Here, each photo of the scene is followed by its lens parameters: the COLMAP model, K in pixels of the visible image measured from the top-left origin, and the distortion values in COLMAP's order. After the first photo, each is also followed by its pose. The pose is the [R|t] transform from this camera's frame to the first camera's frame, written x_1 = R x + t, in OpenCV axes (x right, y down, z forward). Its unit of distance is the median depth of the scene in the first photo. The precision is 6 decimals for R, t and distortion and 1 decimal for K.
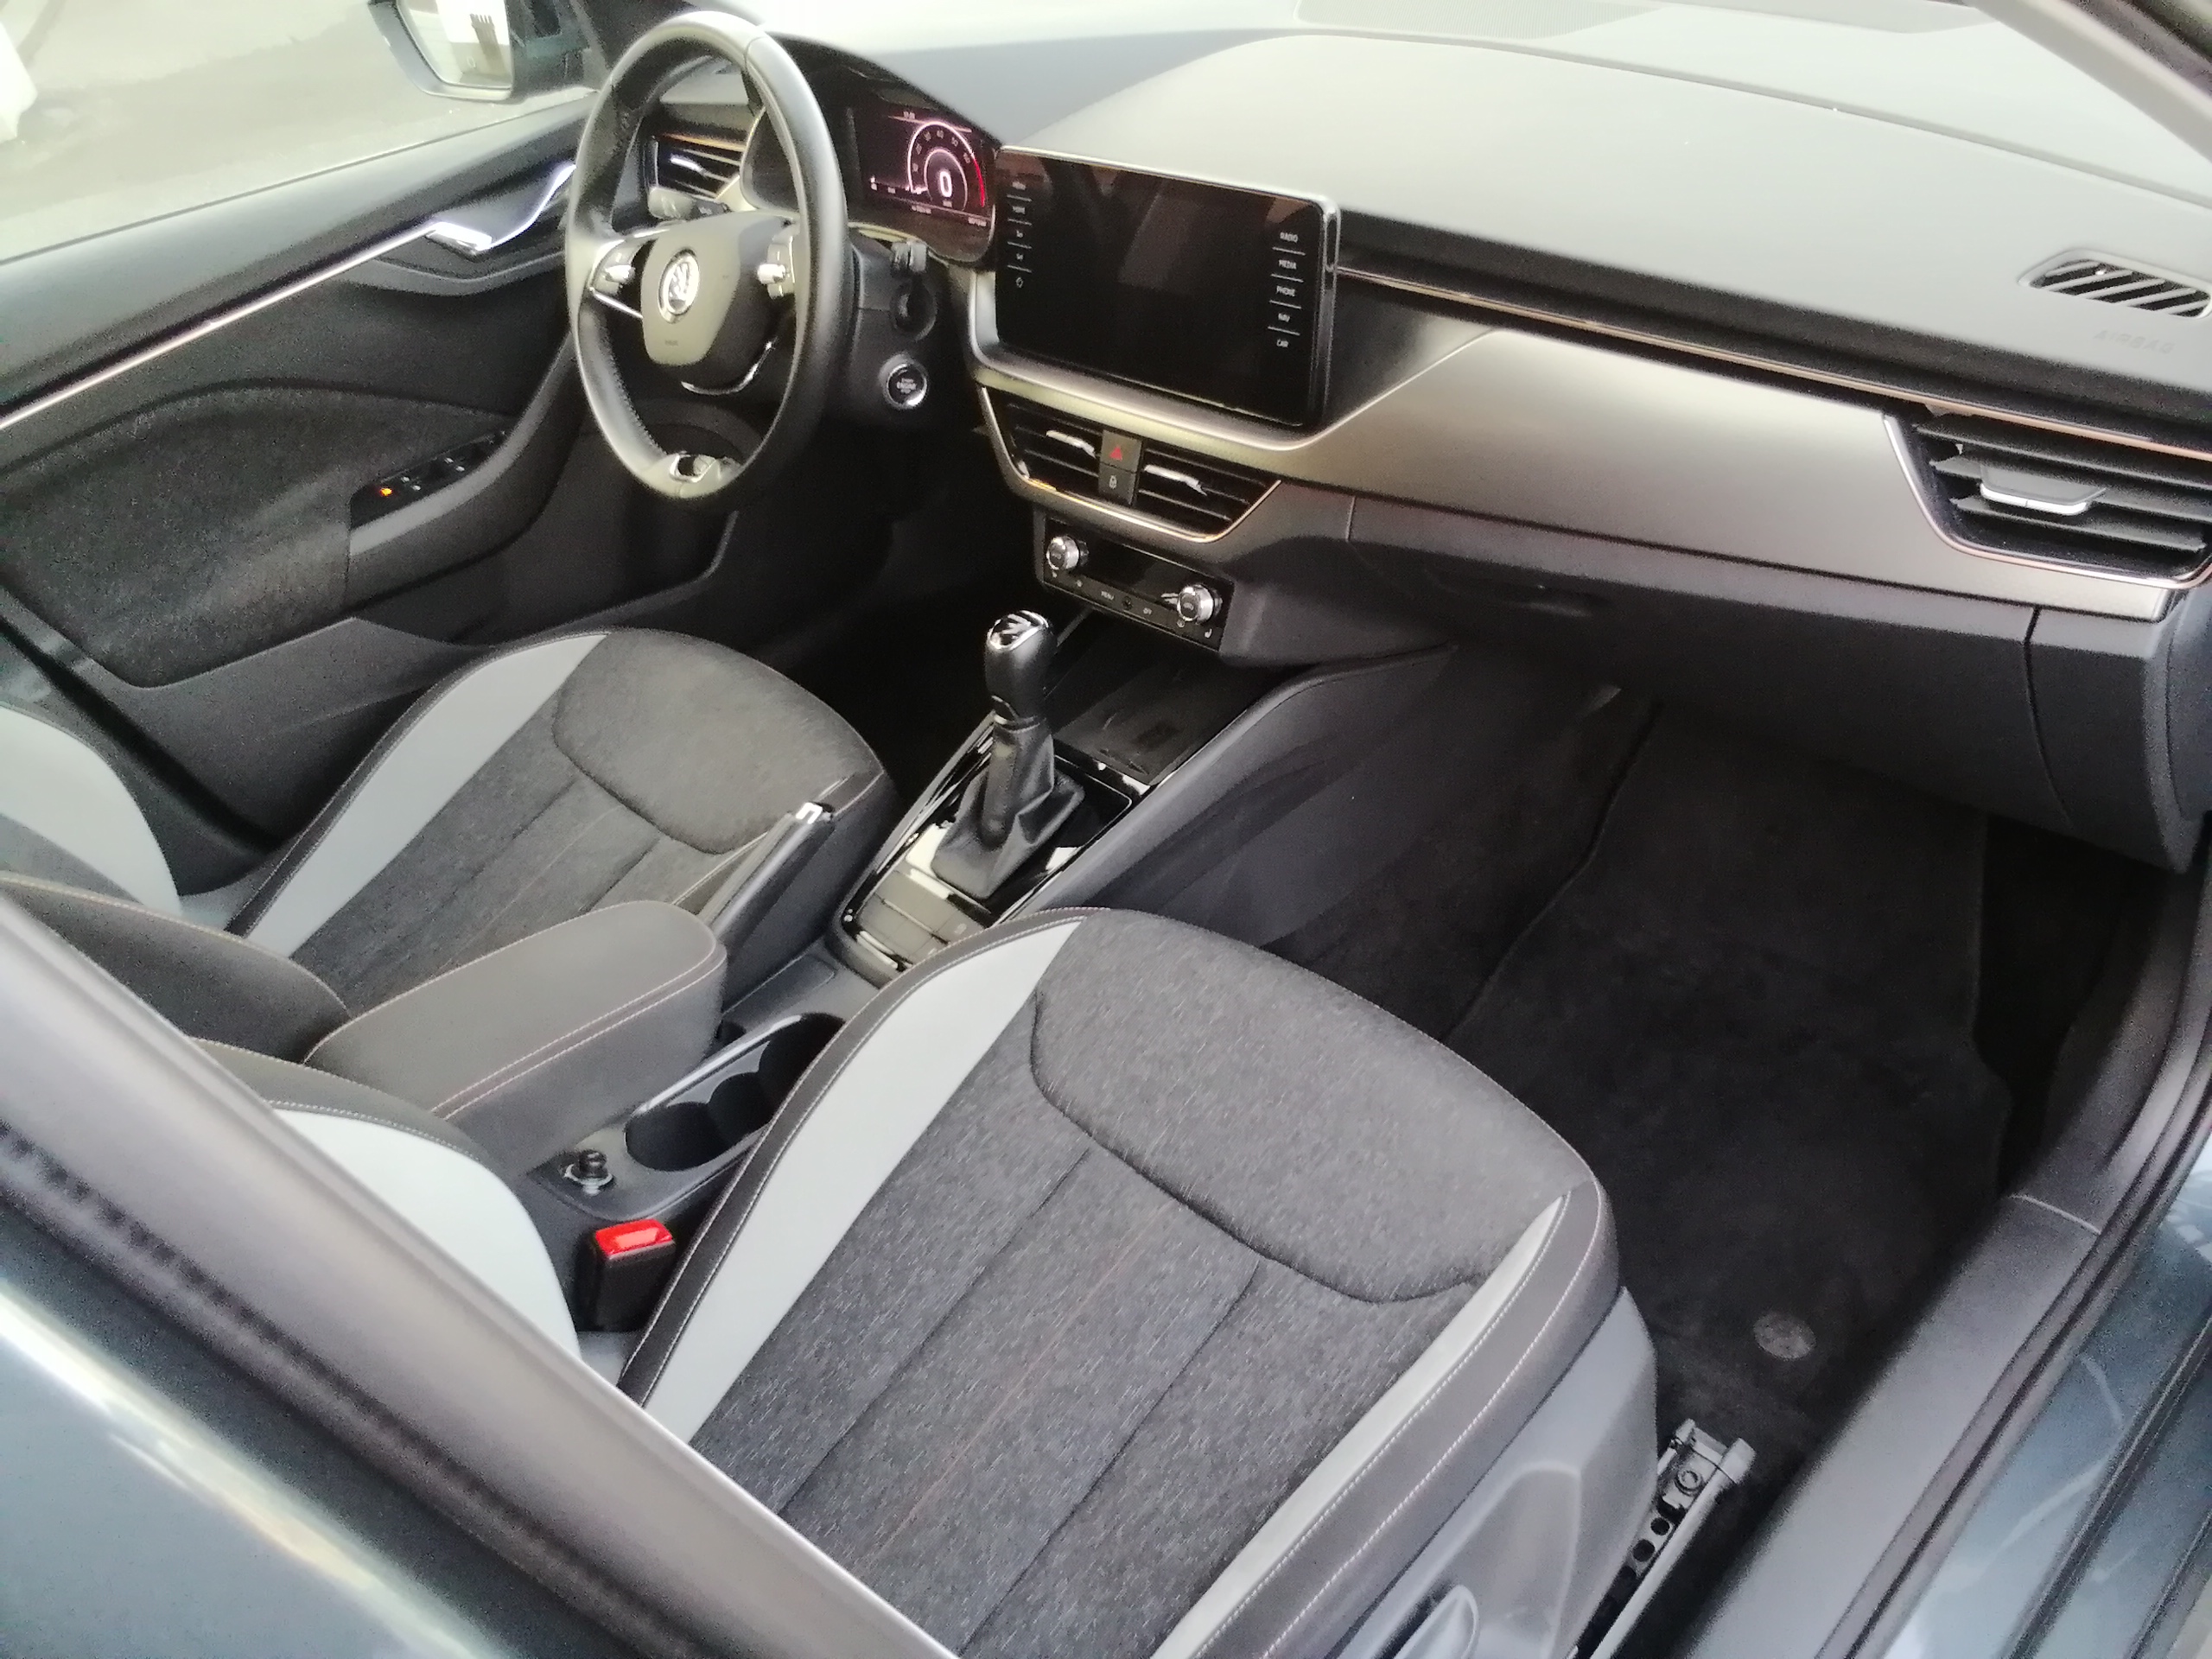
lens RADIAL K [[1727.8, 0, 1096.6], [0, 1727.8, 812.1], [0, 0, 1]] dist [-0.010048, 0.071986]
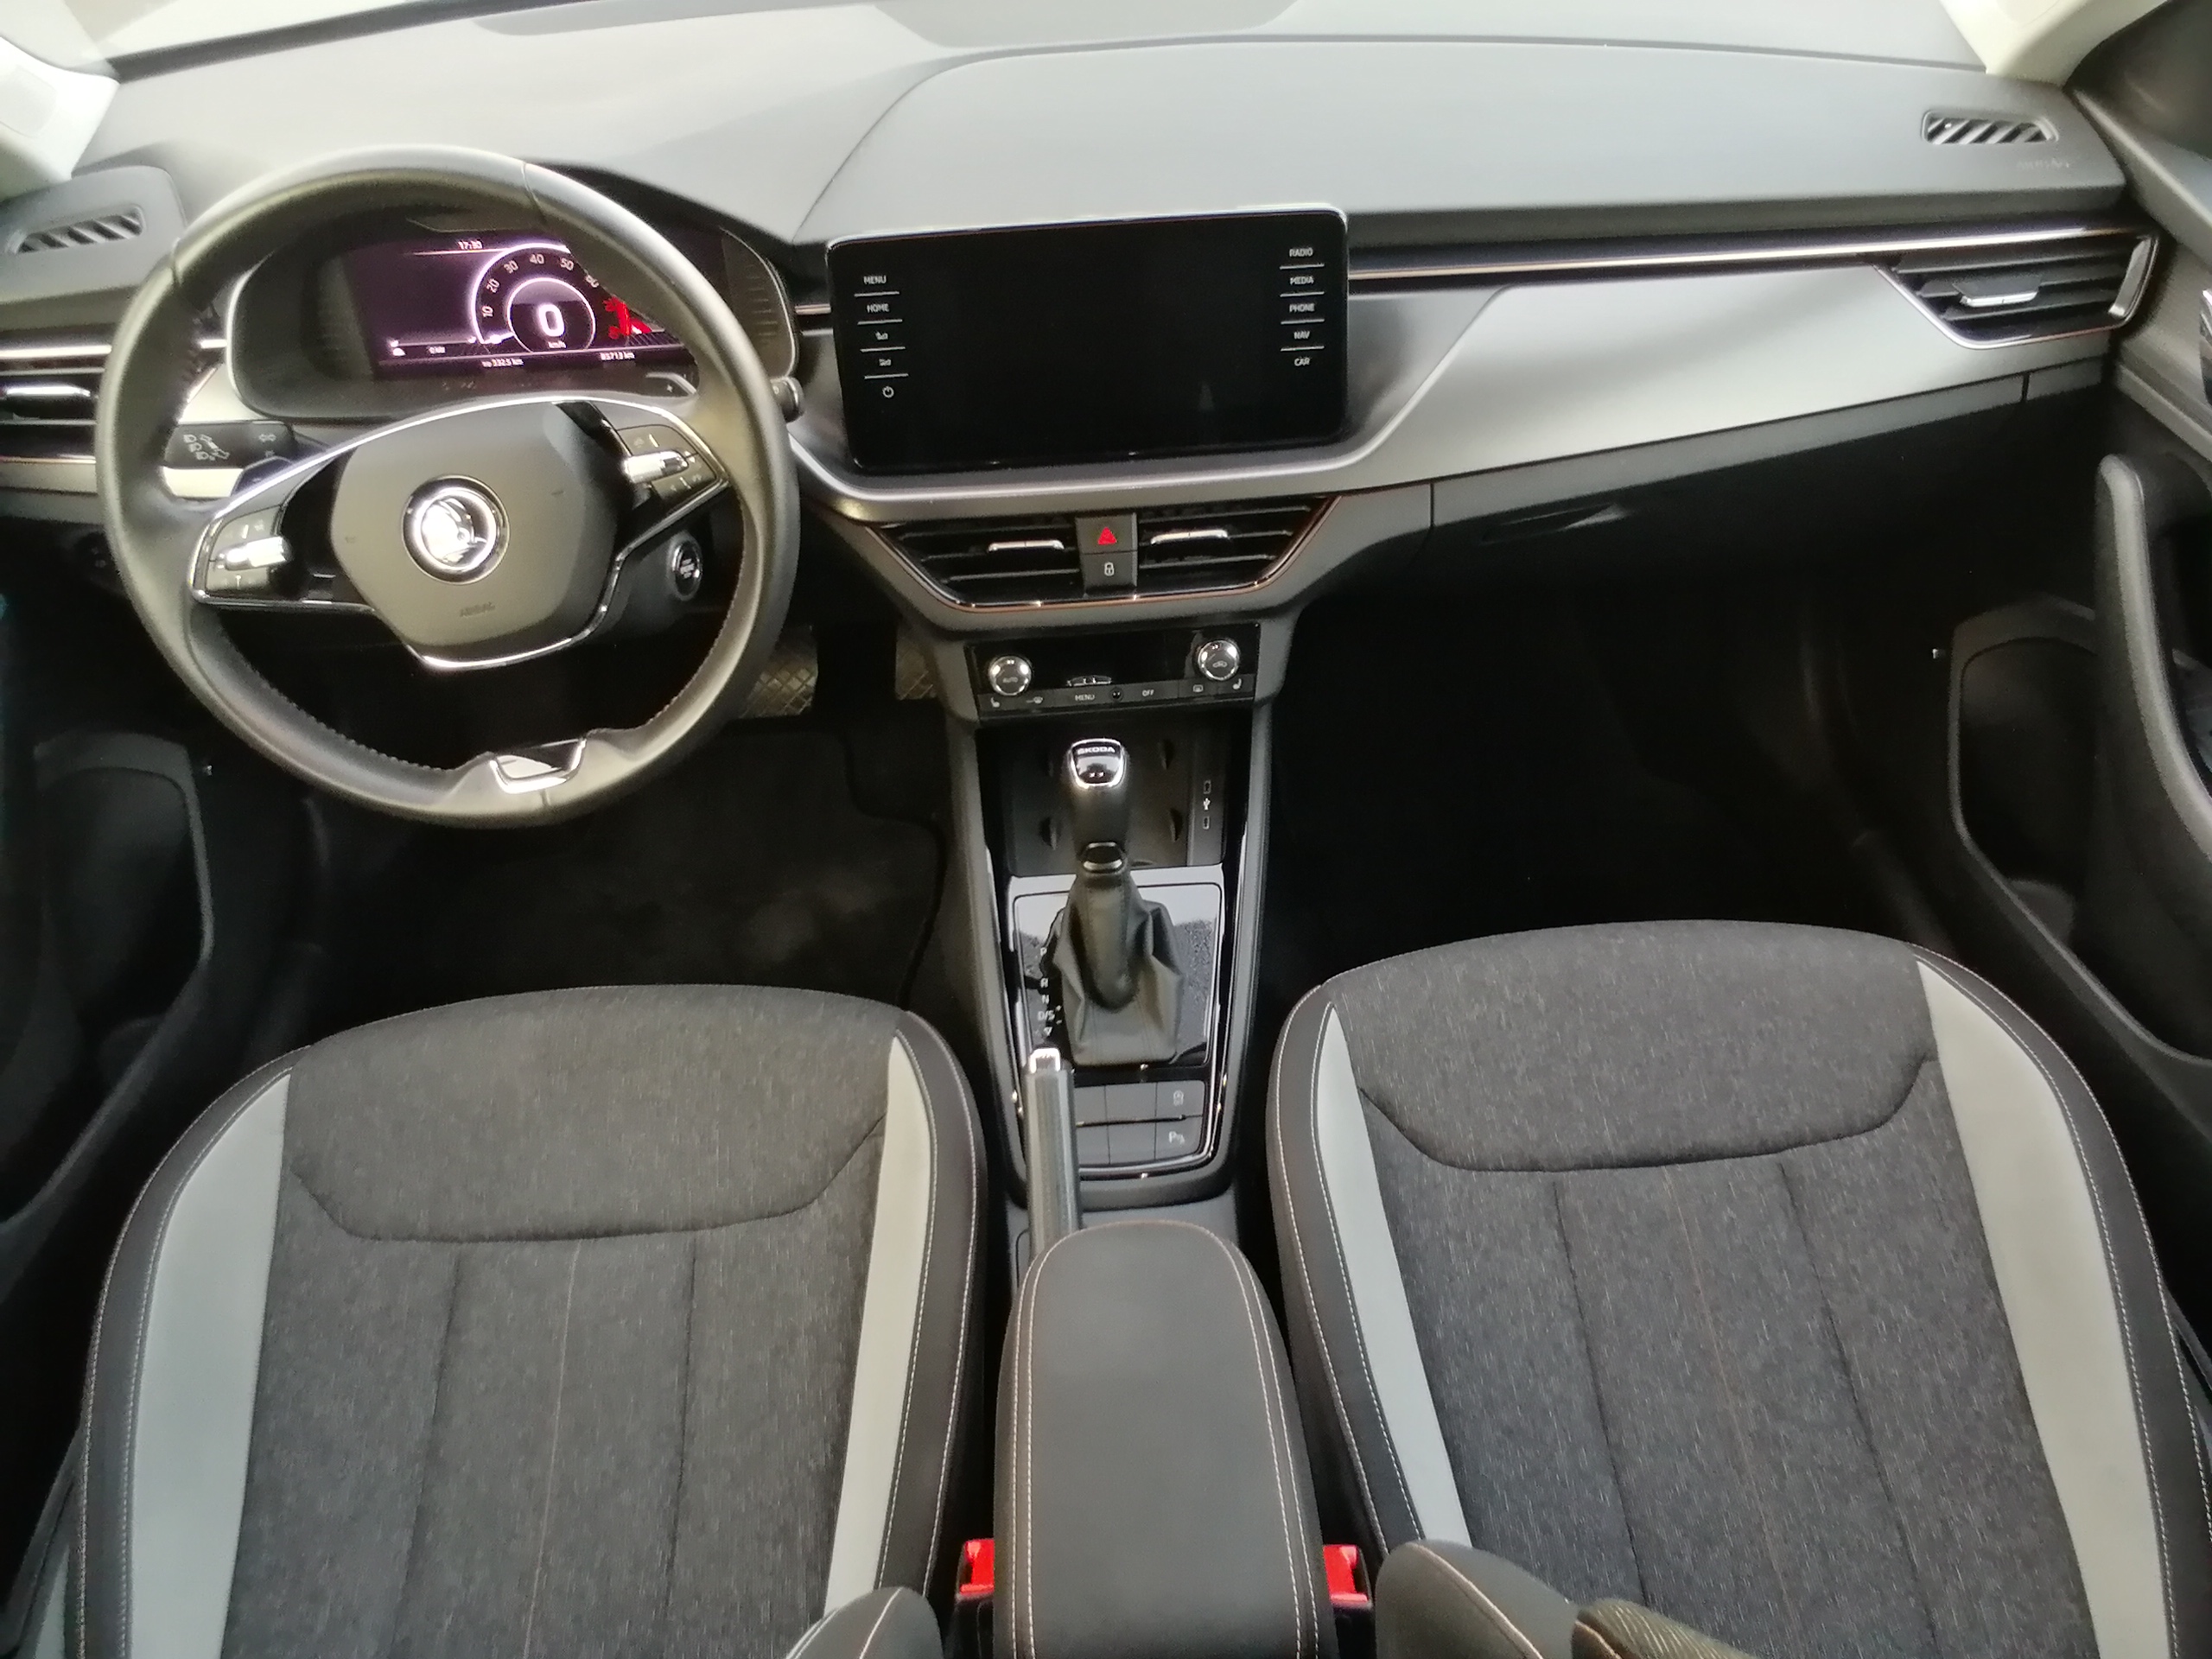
lens RADIAL K [[1727.8, 0, 1106.1], [0, 1727.8, 832.4], [0, 0, 1]] dist [-0.010048, 0.071986]
pose [[0.643776, -0.422443, 0.638039, -0.621911], [0.417749, 0.892613, 0.169490, -0.221834], [-0.641122, 0.157427, 0.751119, 0.349580]]
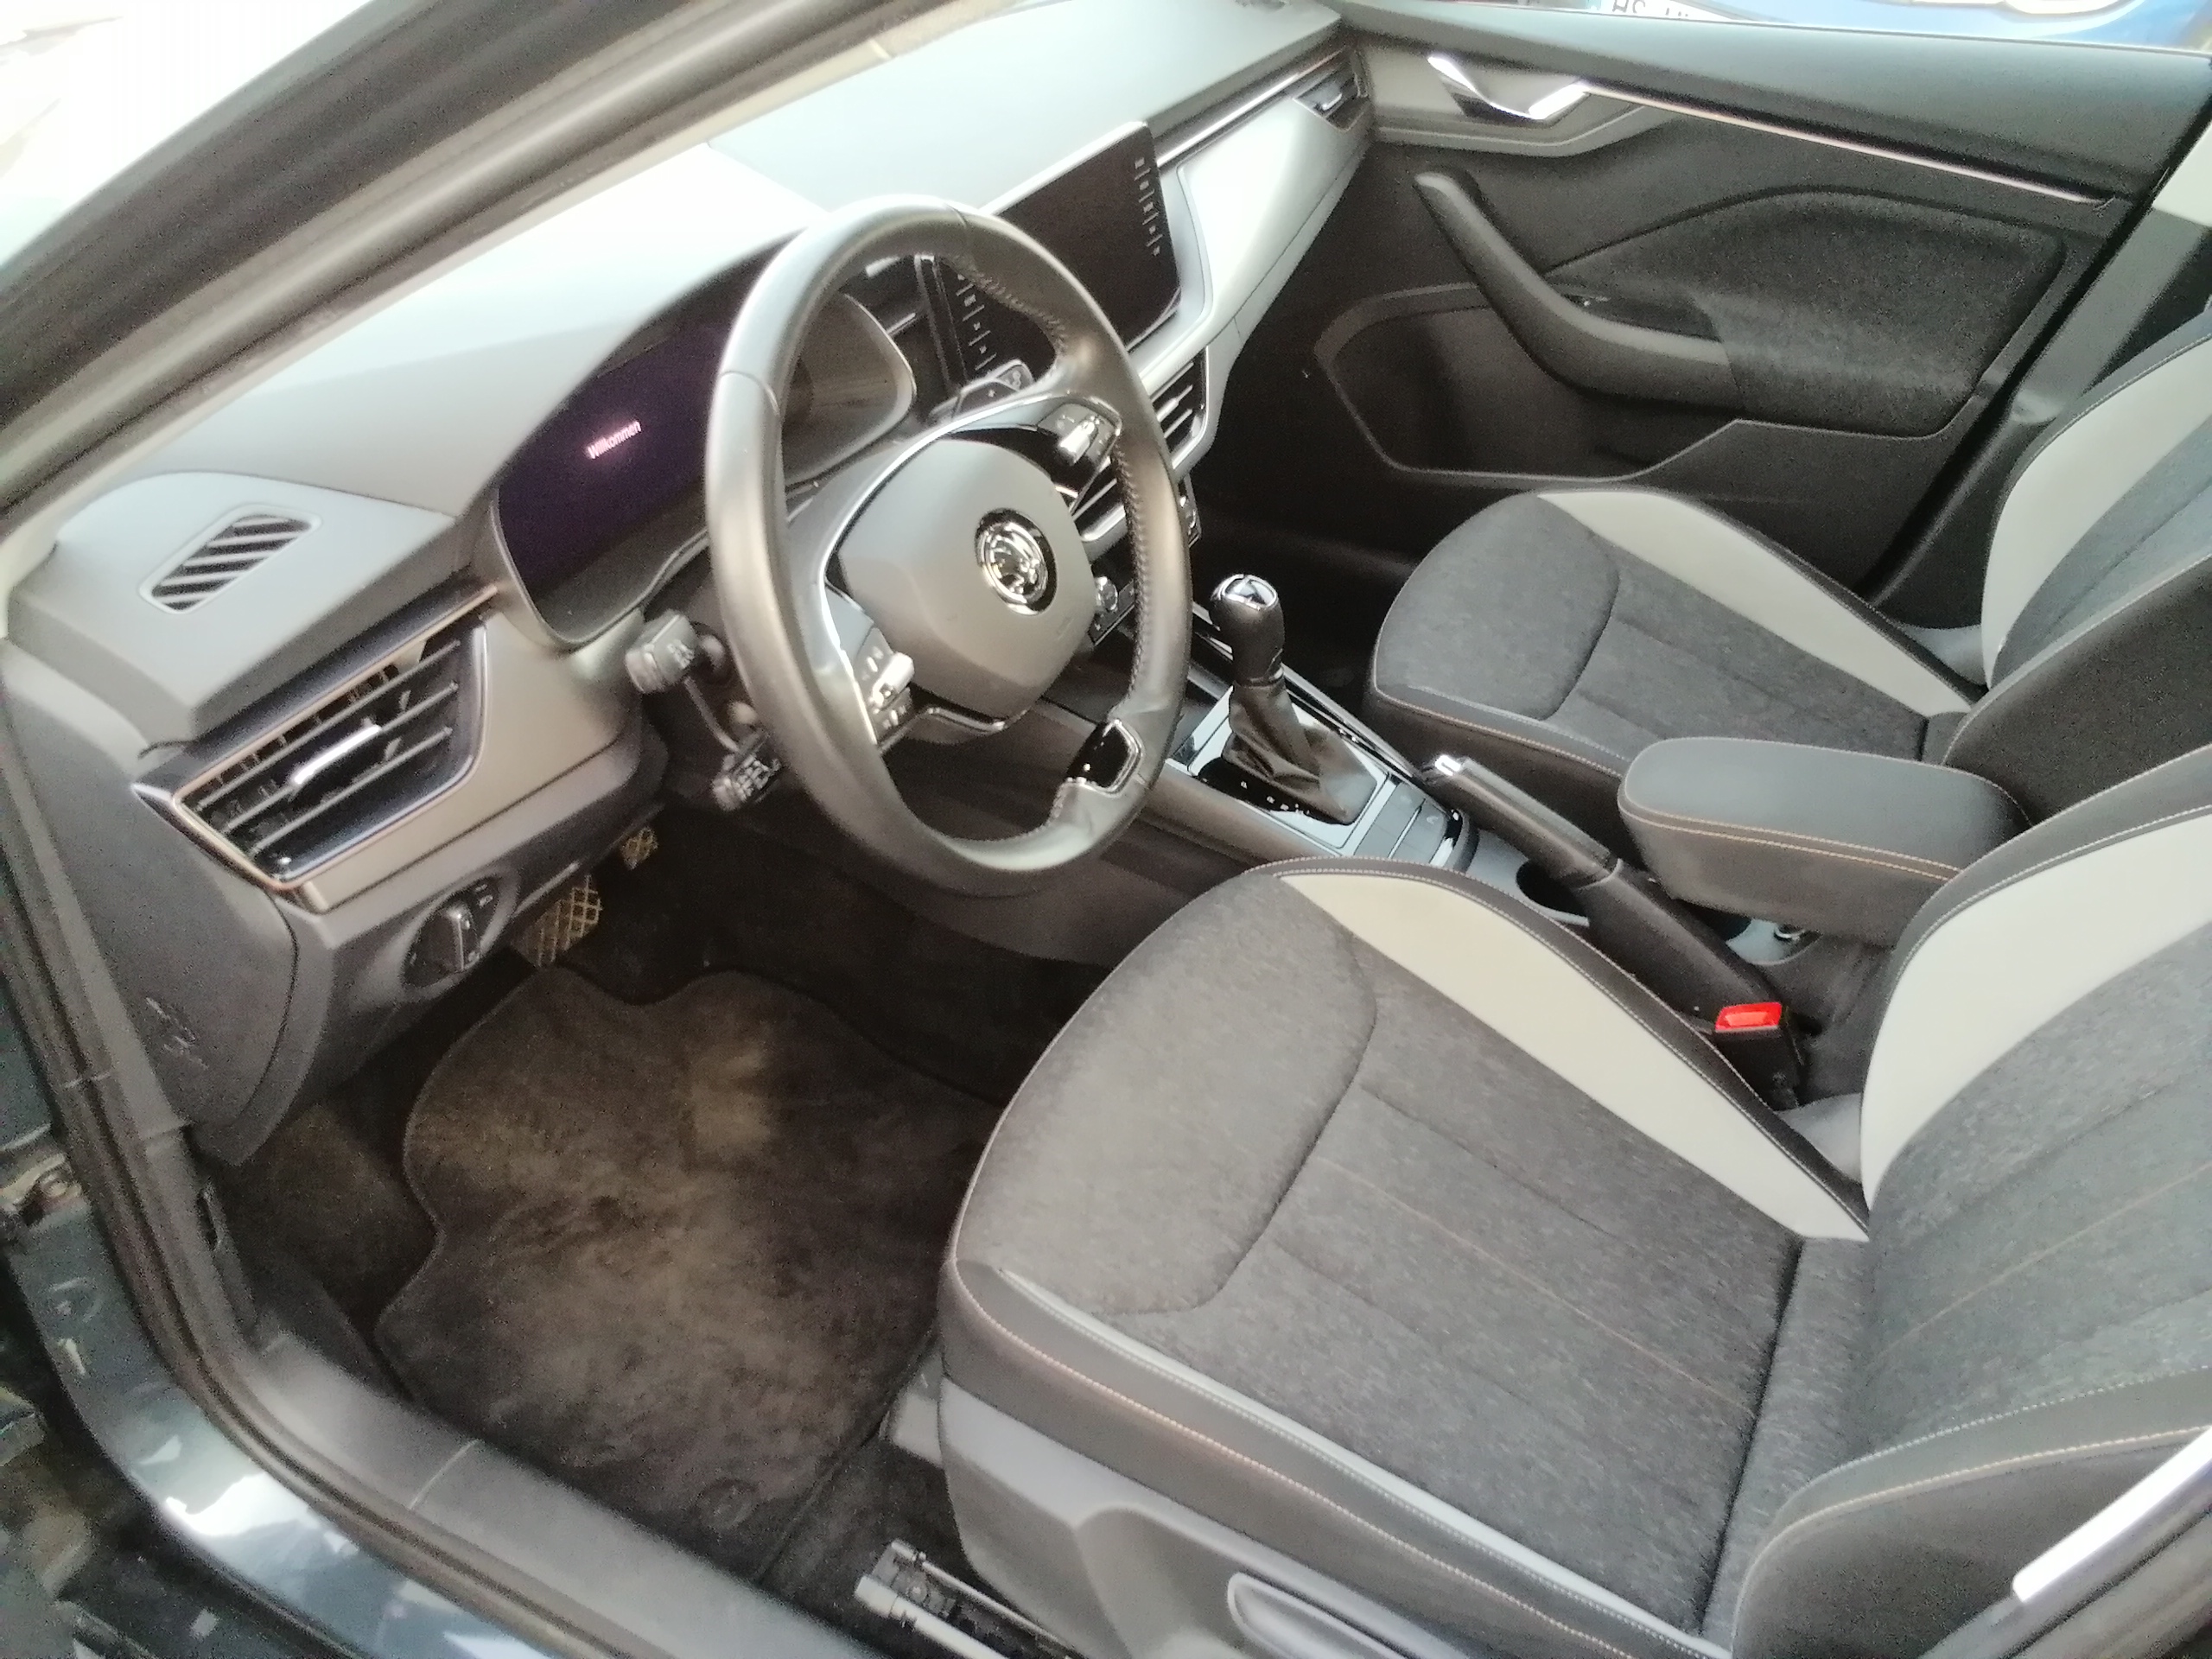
lens RADIAL K [[1727.8, 0, 1118.5], [0, 1727.8, 831.4], [0, 0, 1]] dist [-0.010048, 0.071986]
pose [[-0.336639, -0.468225, 0.816970, -0.950123], [0.595990, 0.565761, 0.569833, -0.672756], [-0.729020, 0.678734, 0.088600, 1.076435]]
